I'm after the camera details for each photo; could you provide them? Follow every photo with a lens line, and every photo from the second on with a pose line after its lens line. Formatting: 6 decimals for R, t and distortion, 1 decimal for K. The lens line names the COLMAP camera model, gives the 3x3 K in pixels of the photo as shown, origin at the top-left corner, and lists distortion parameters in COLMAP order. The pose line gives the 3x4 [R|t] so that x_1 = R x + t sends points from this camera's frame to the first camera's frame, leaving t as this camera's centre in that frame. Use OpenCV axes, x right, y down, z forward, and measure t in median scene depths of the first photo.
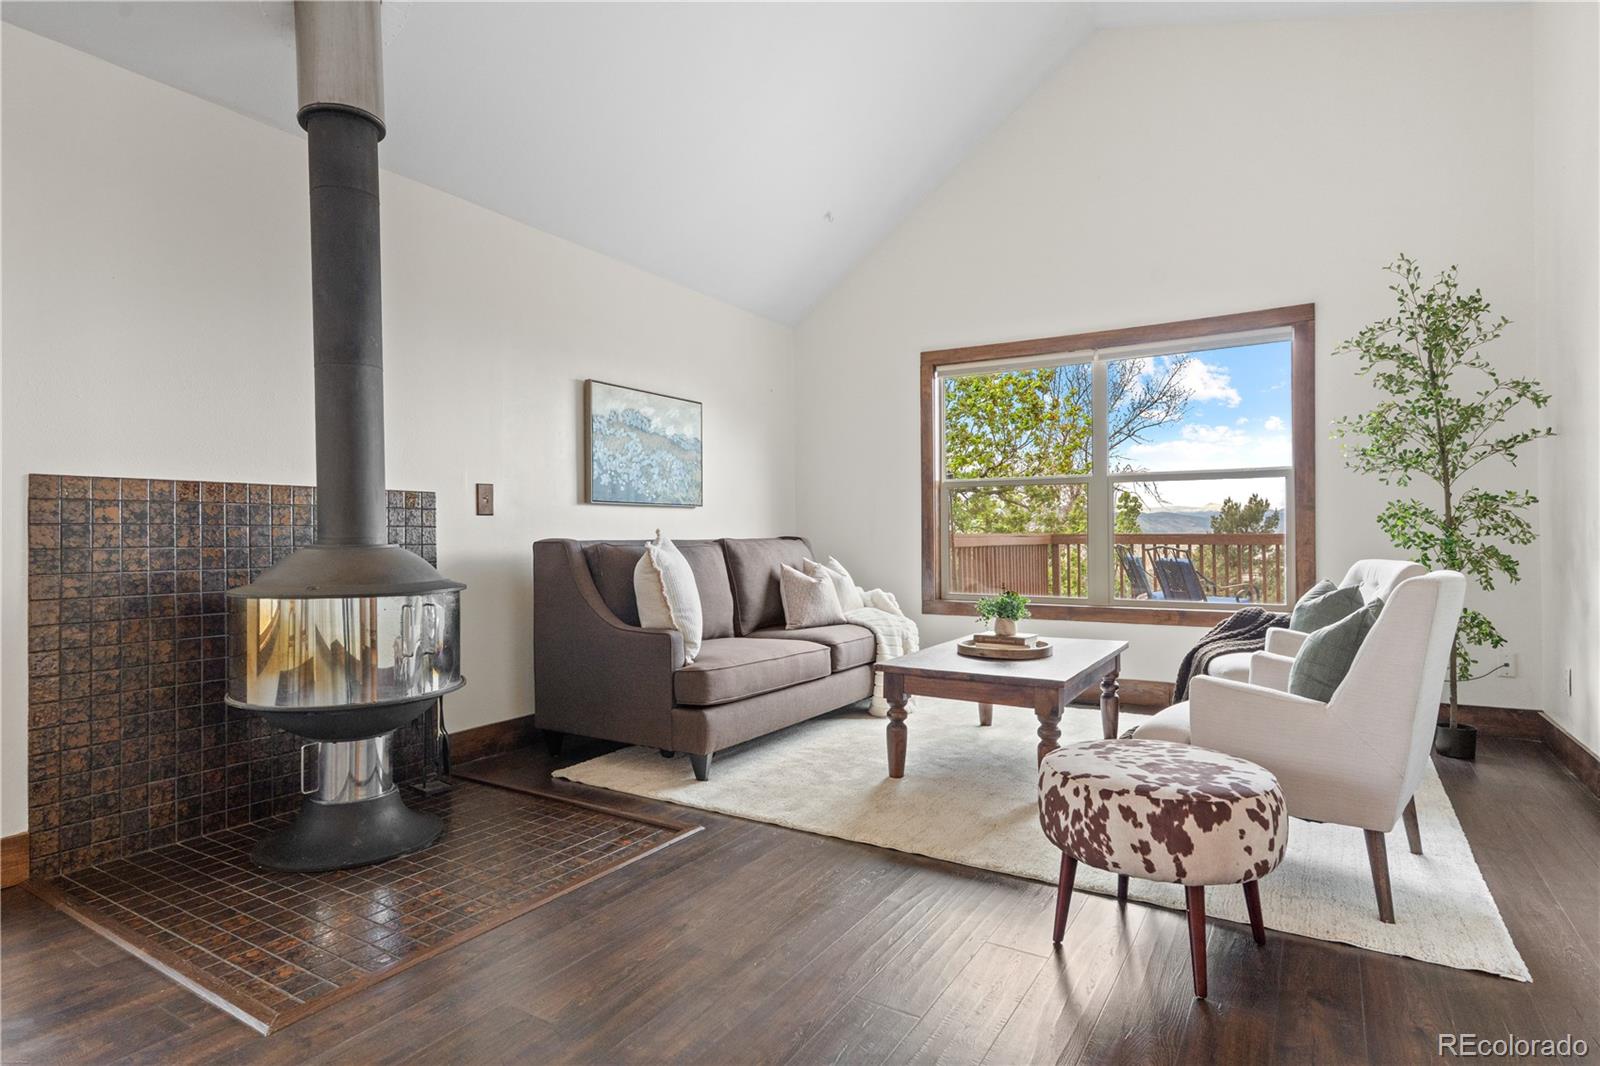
lens RADIAL K [[855.0, 0, 800.4], [0, 855.0, 525.8], [0, 0, 1]] dist [0.000062, 0.000358]
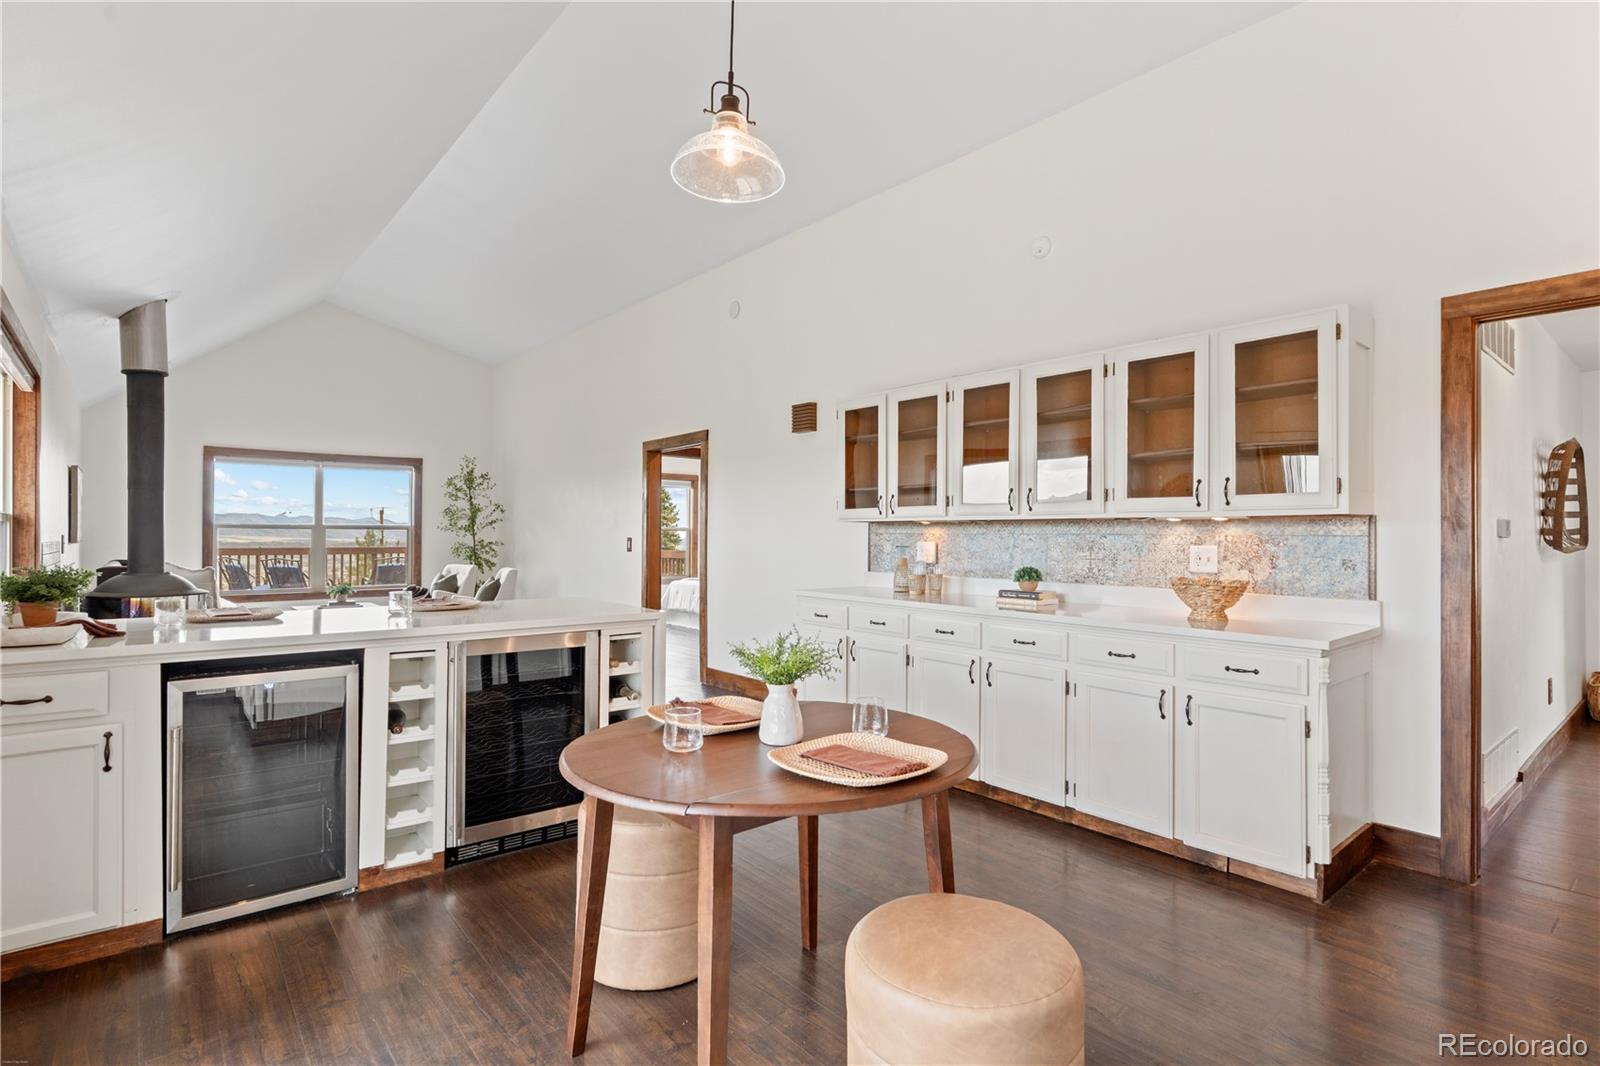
lens RADIAL K [[798.1, 0, 804.3], [0, 798.1, 534.4], [0, 0, 1]] dist [-0.004870, -0.000428]
pose [[0.315053, 0.006269, 0.949053, -1.353414], [-0.018075, 0.999836, -0.000604, -0.071665], [-0.948902, -0.016964, 0.315115, -0.836381]]
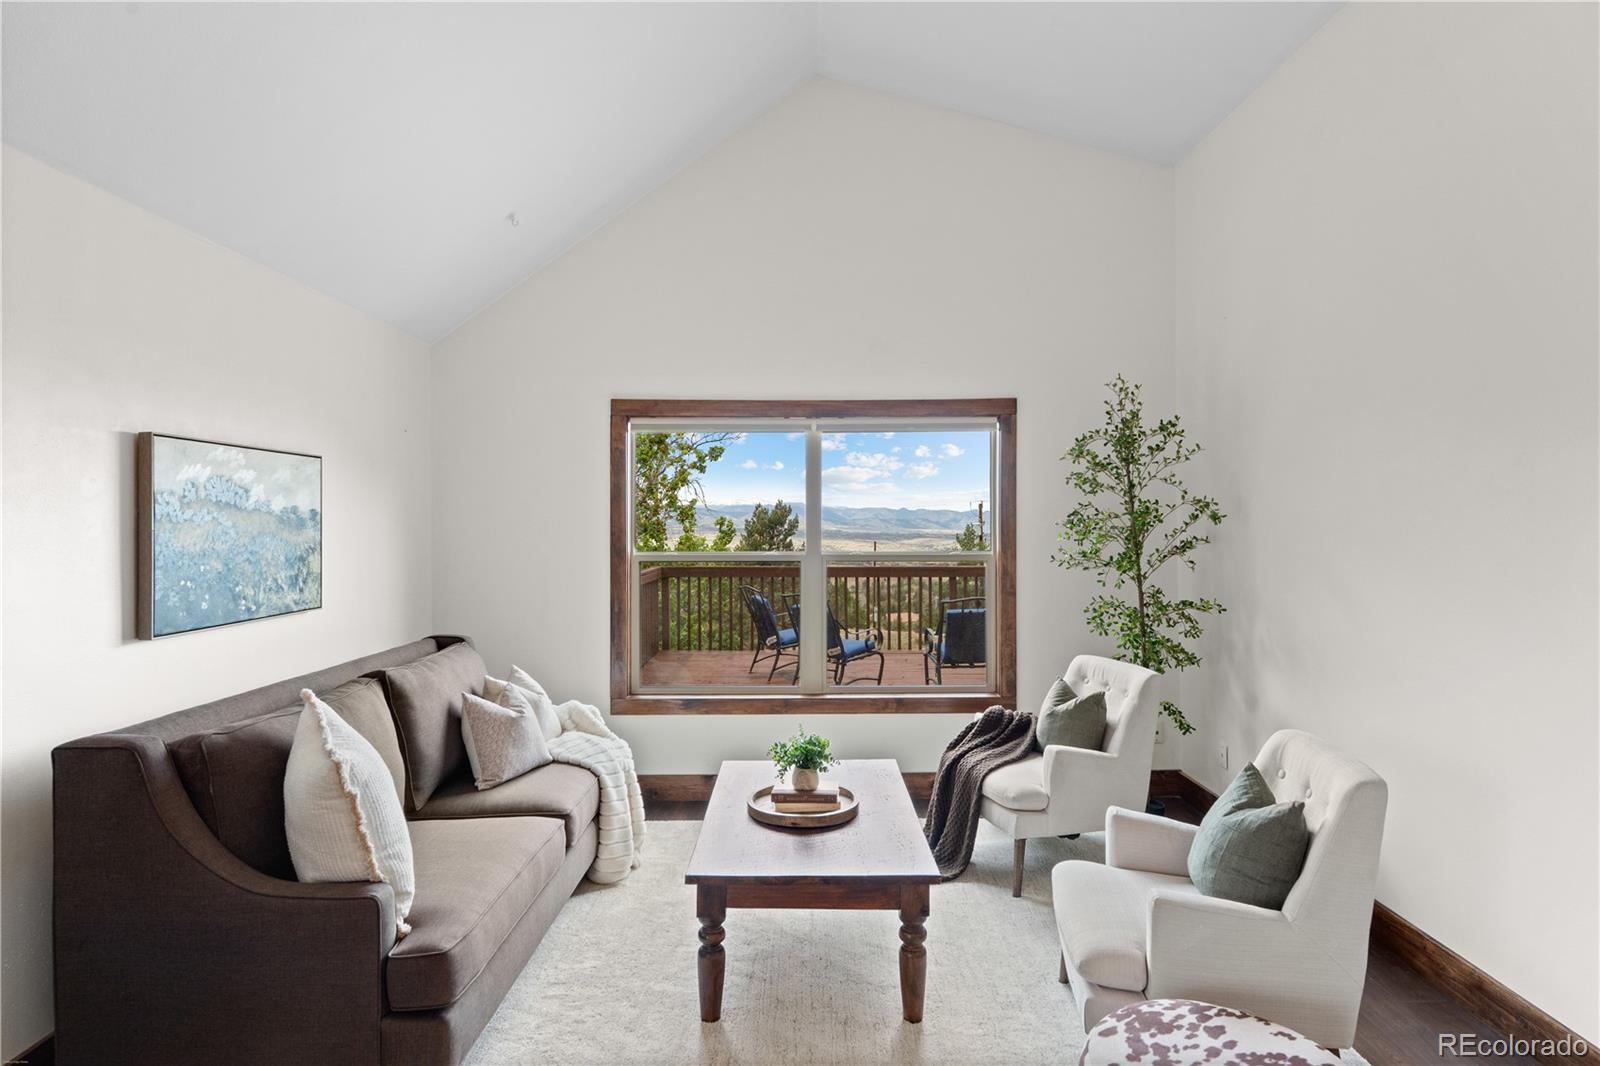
lens RADIAL K [[855.0, 0, 811.4], [0, 855.0, 511.2], [0, 0, 1]] dist [0.000062, 0.000358]
pose [[0.849608, 0.010520, 0.527309, -0.184817], [-0.008175, 0.999944, -0.006779, -0.127545], [-0.527351, 0.001449, 0.849646, 0.273706]]
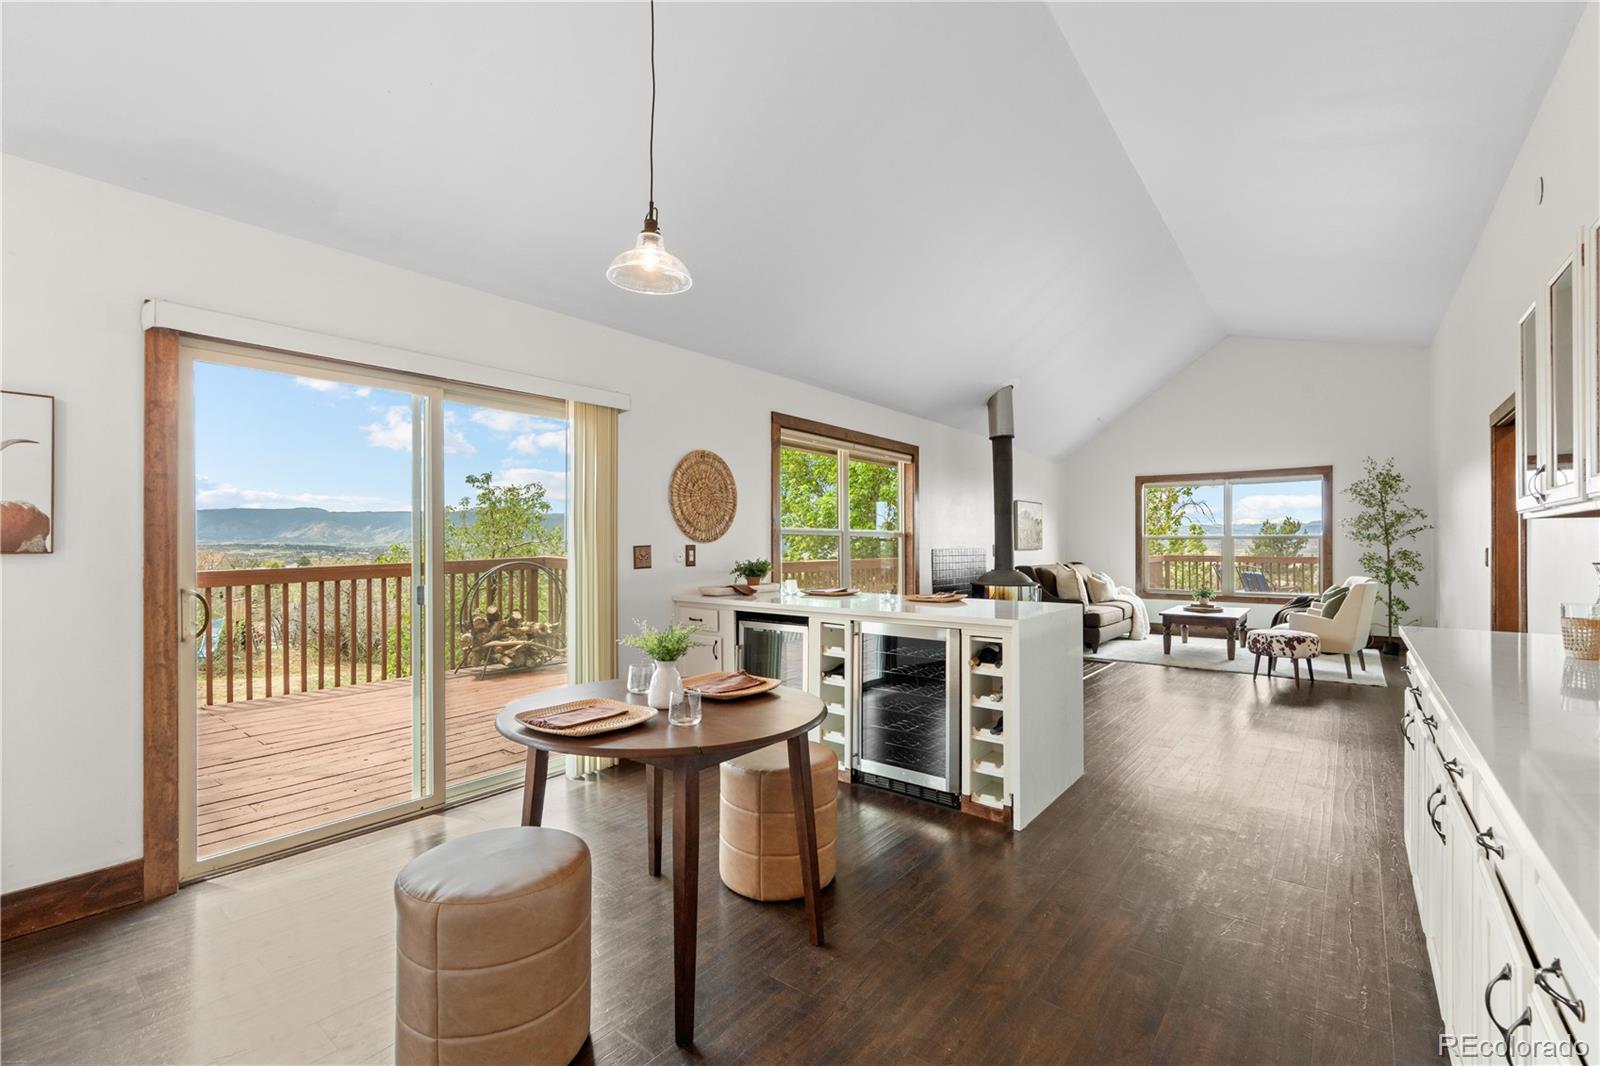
lens RADIAL K [[707.5, 0, 798.6], [0, 707.5, 537.9], [0, 0, 1]] dist [-0.002469, -0.000495]
pose [[0.993559, 0.003290, -0.113272, -0.705054], [-0.002772, 0.999985, 0.004728, -0.076831], [0.113286, -0.004384, 0.993553, -1.215398]]
